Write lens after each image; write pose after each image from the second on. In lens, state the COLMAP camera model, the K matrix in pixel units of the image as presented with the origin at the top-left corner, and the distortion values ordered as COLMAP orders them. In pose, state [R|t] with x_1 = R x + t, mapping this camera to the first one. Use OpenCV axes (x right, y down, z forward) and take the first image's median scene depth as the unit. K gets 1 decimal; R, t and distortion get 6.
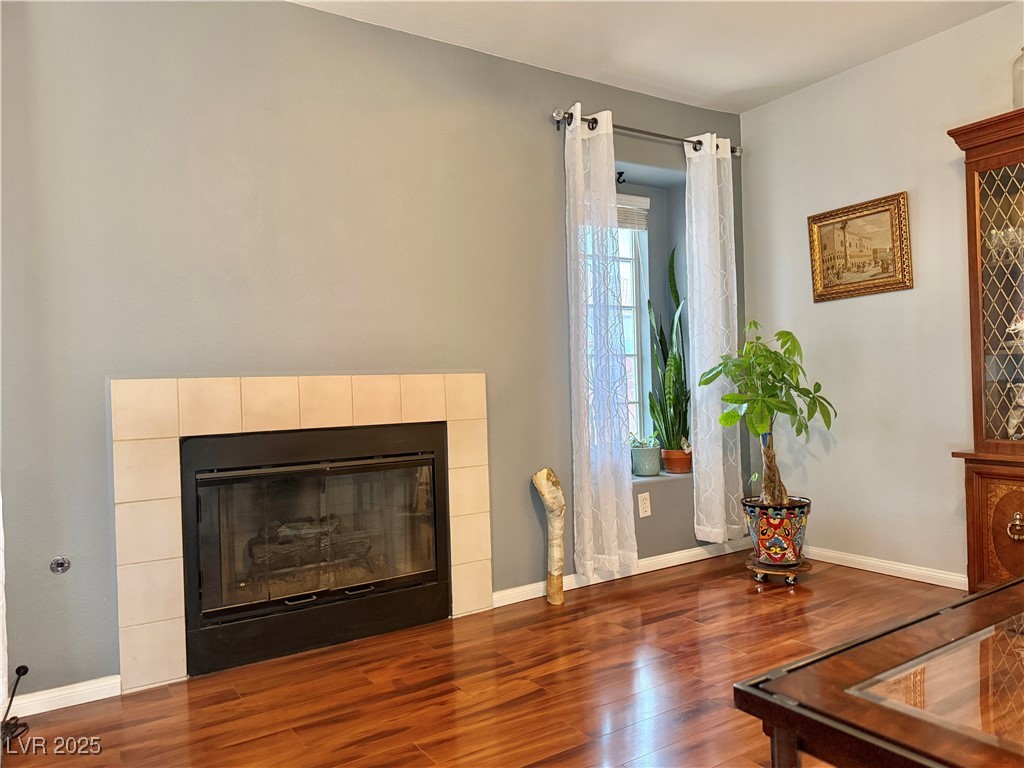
lens RADIAL K [[716.3, 0, 507.8], [0, 716.3, 387.3], [0, 0, 1]] dist [0.045008, -0.062262]
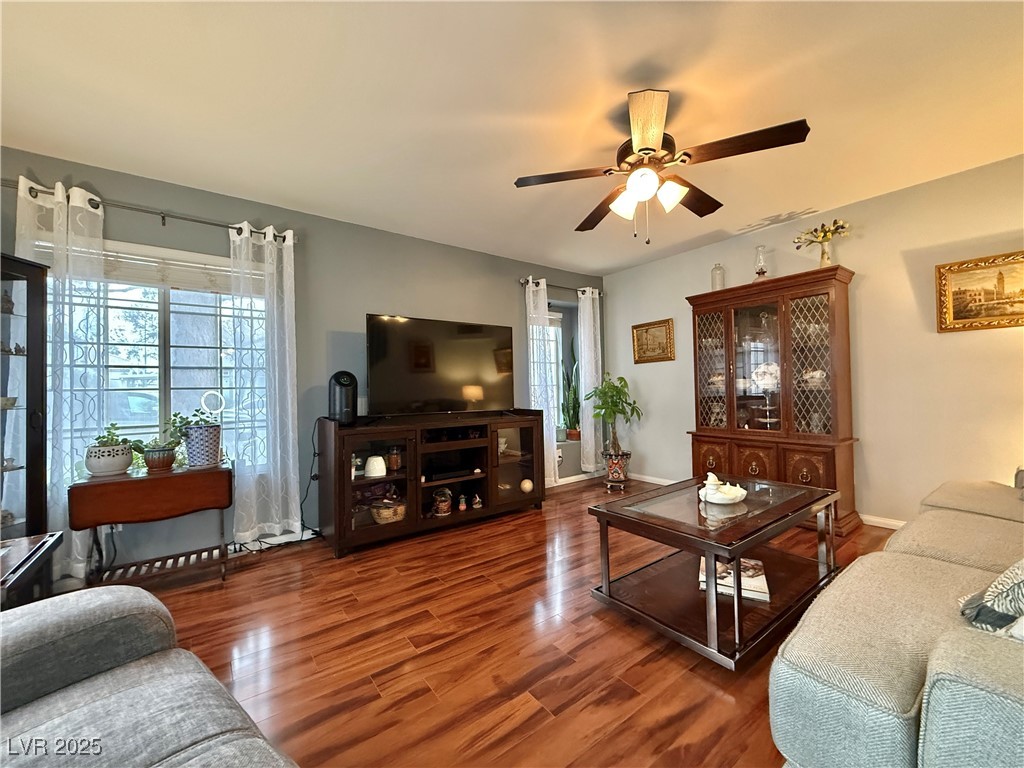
lens RADIAL K [[408.6, 0, 509.7], [0, 408.6, 383.2], [0, 0, 1]] dist [-0.000703, 0.000254]
pose [[0.997553, 0.012275, 0.068829, -0.048982], [-0.010647, 0.999656, -0.023975, -0.023976], [-0.069100, 0.023184, 0.997340, -0.241270]]
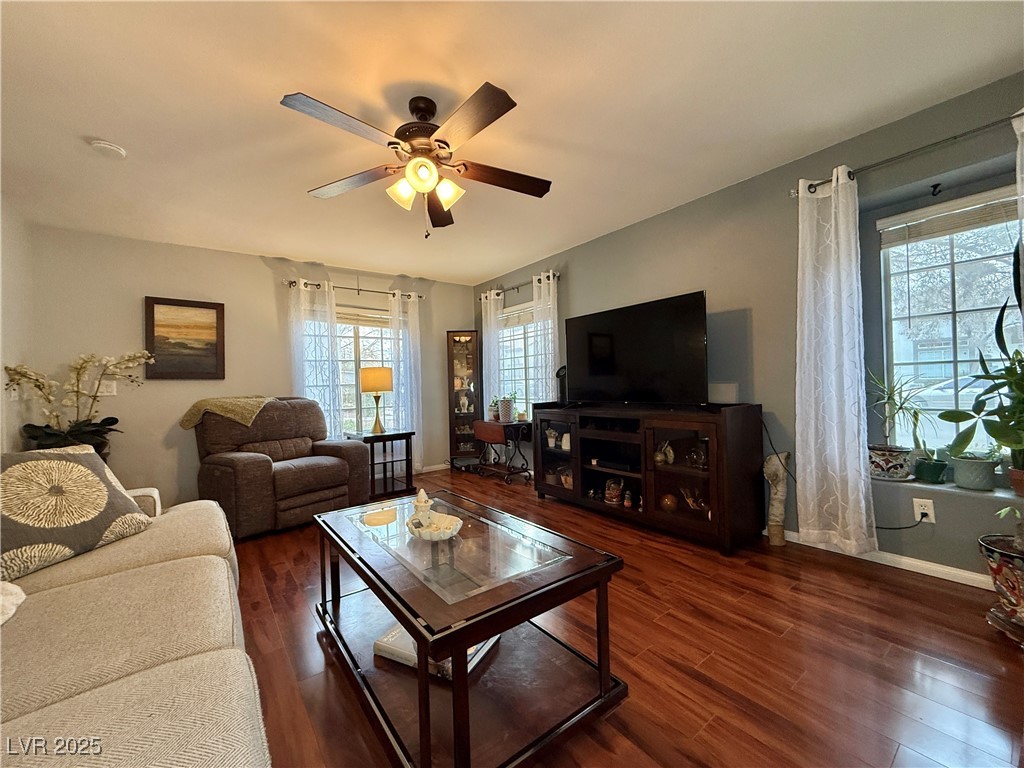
lens RADIAL K [[408.6, 0, 506.4], [0, 408.6, 382.3], [0, 0, 1]] dist [-0.000703, 0.000254]
pose [[0.073591, 0.024996, -0.996975, 0.738898], [0.027253, 0.999262, 0.027065, -0.053945], [0.996916, -0.029162, 0.072855, 0.365024]]
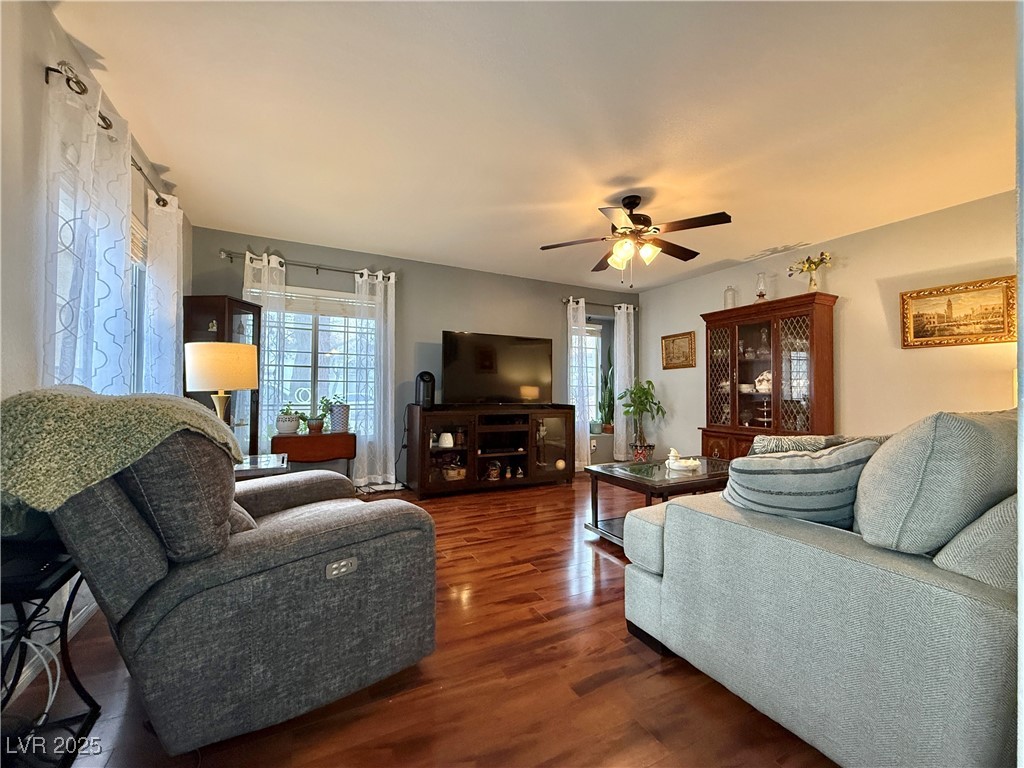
lens RADIAL K [[408.6, 0, 508.6], [0, 408.6, 382.9], [0, 0, 1]] dist [-0.000703, 0.000254]
pose [[0.994413, 0.036461, -0.099064, 0.021917], [-0.039047, 0.998942, -0.024289, -0.013157], [0.098073, 0.028022, 0.994785, -0.524687]]
